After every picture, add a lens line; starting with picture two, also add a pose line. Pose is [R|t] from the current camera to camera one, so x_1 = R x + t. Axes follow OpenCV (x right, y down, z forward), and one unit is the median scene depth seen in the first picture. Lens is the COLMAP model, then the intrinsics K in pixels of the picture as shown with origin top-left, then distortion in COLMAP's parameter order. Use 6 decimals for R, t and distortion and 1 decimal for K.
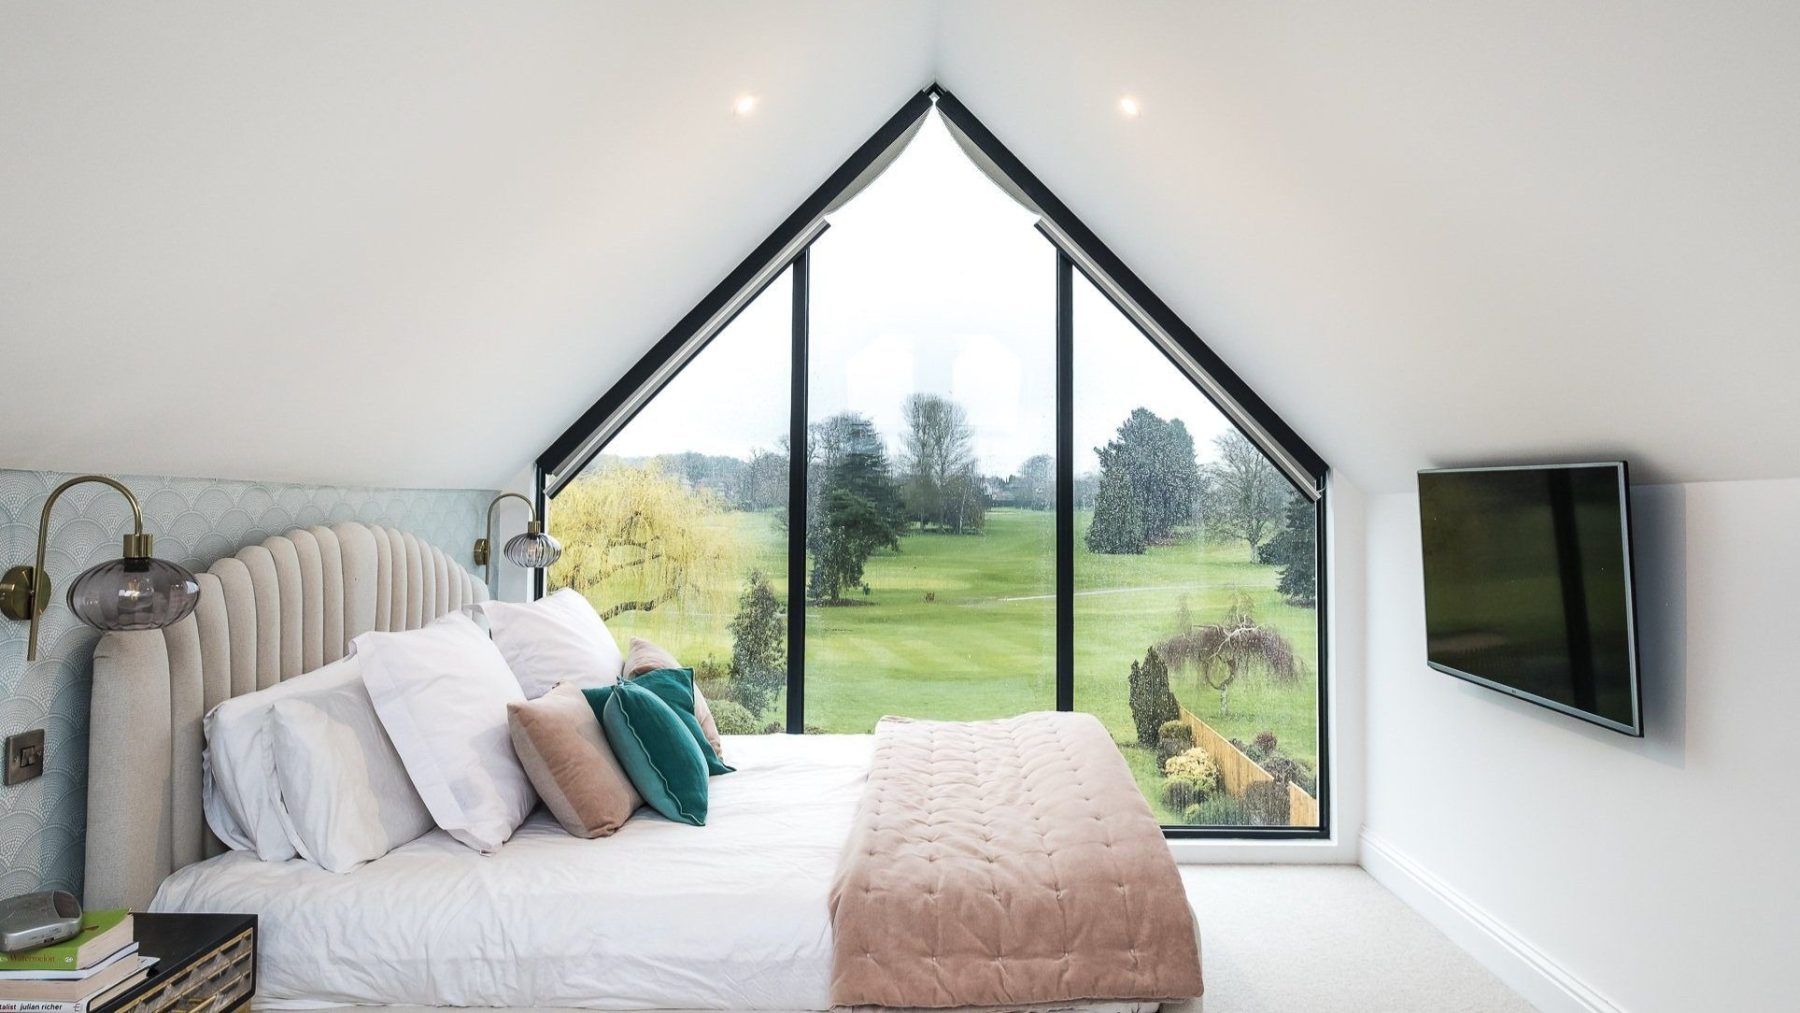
lens RADIAL K [[1183.6, 0, 942.3], [0, 1183.6, 450.1], [0, 0, 1]] dist [-0.000829, 0.003503]
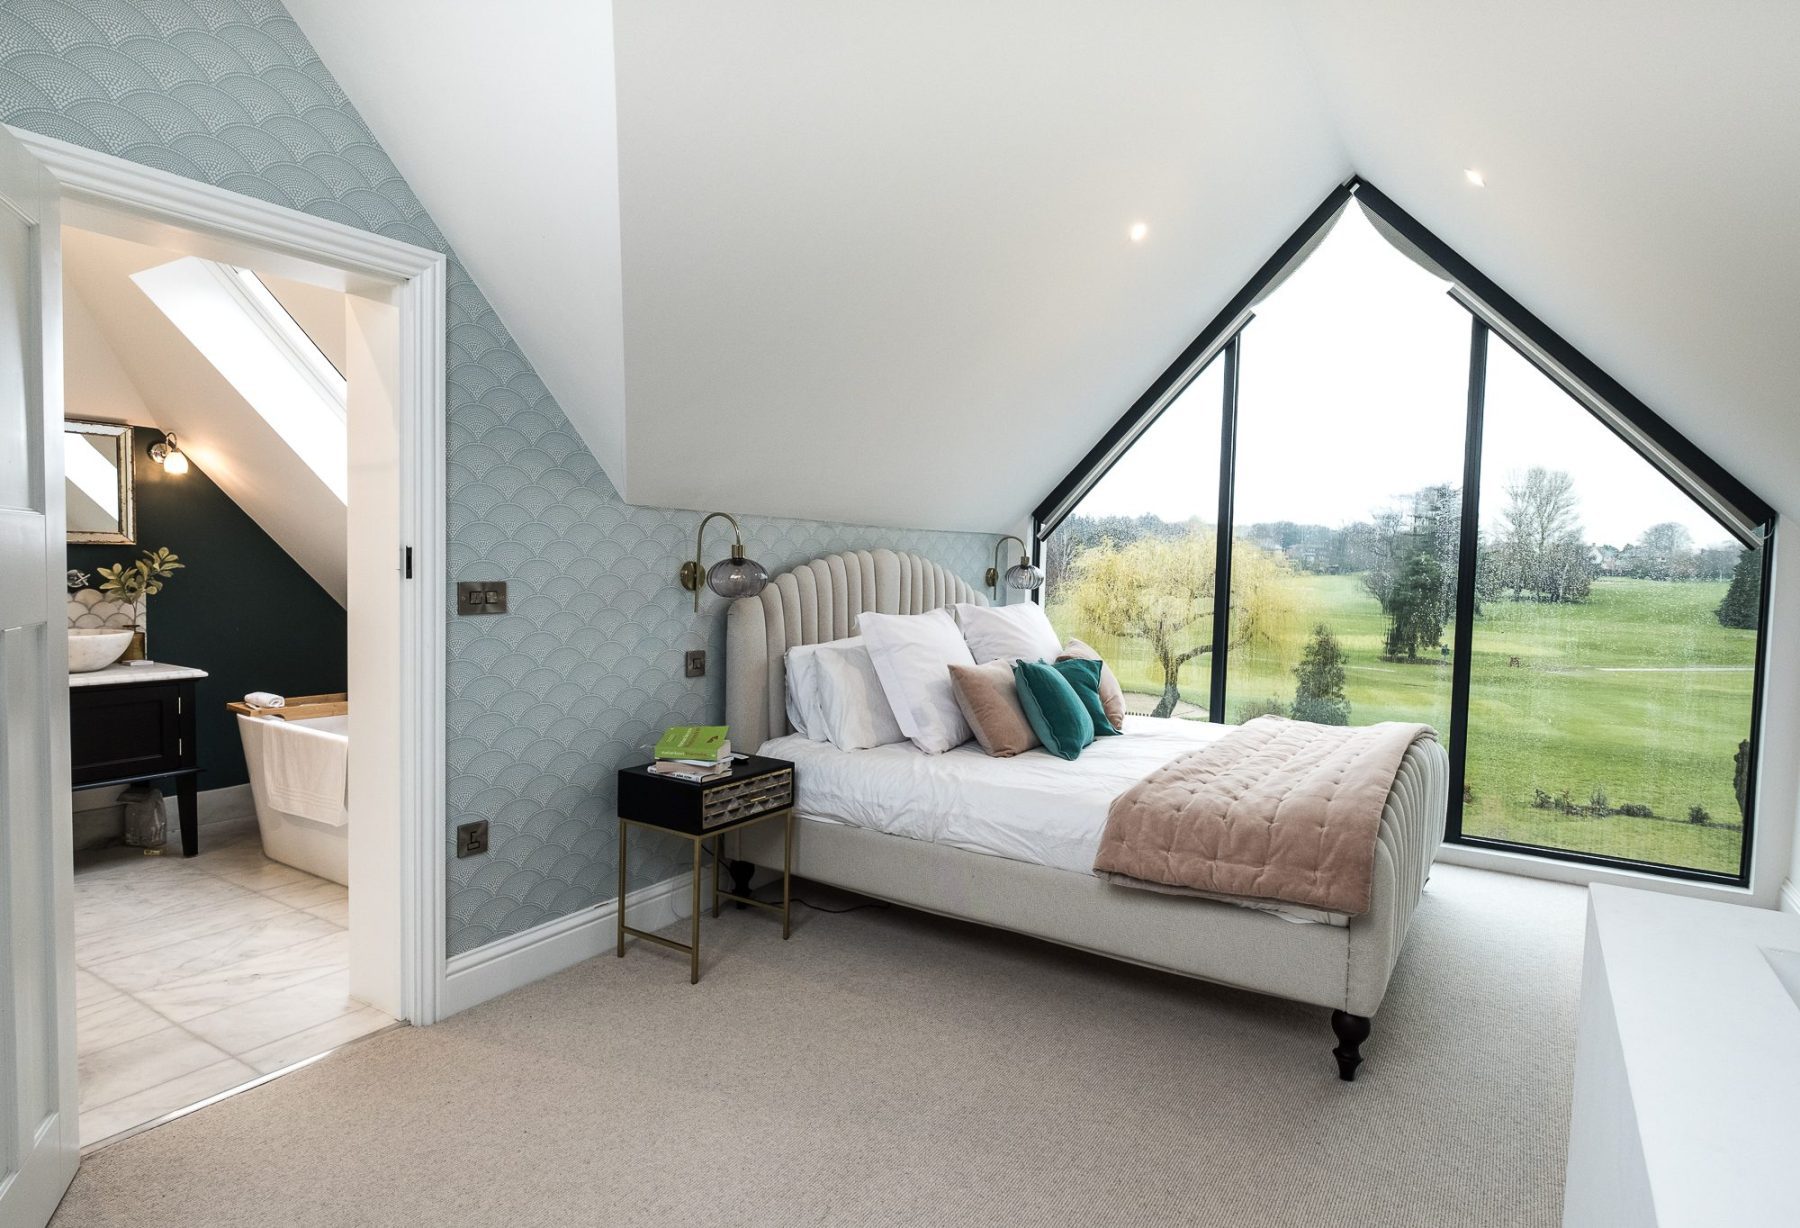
lens RADIAL K [[997.0, 0, 911.9], [0, 997.0, 622.3], [0, 0, 1]] dist [-0.006896, -0.000071]
pose [[0.843860, 0.050104, -0.534218, 0.264410], [0.004798, 0.994886, 0.100888, 0.027425], [0.536541, -0.087698, 0.839305, -0.099742]]
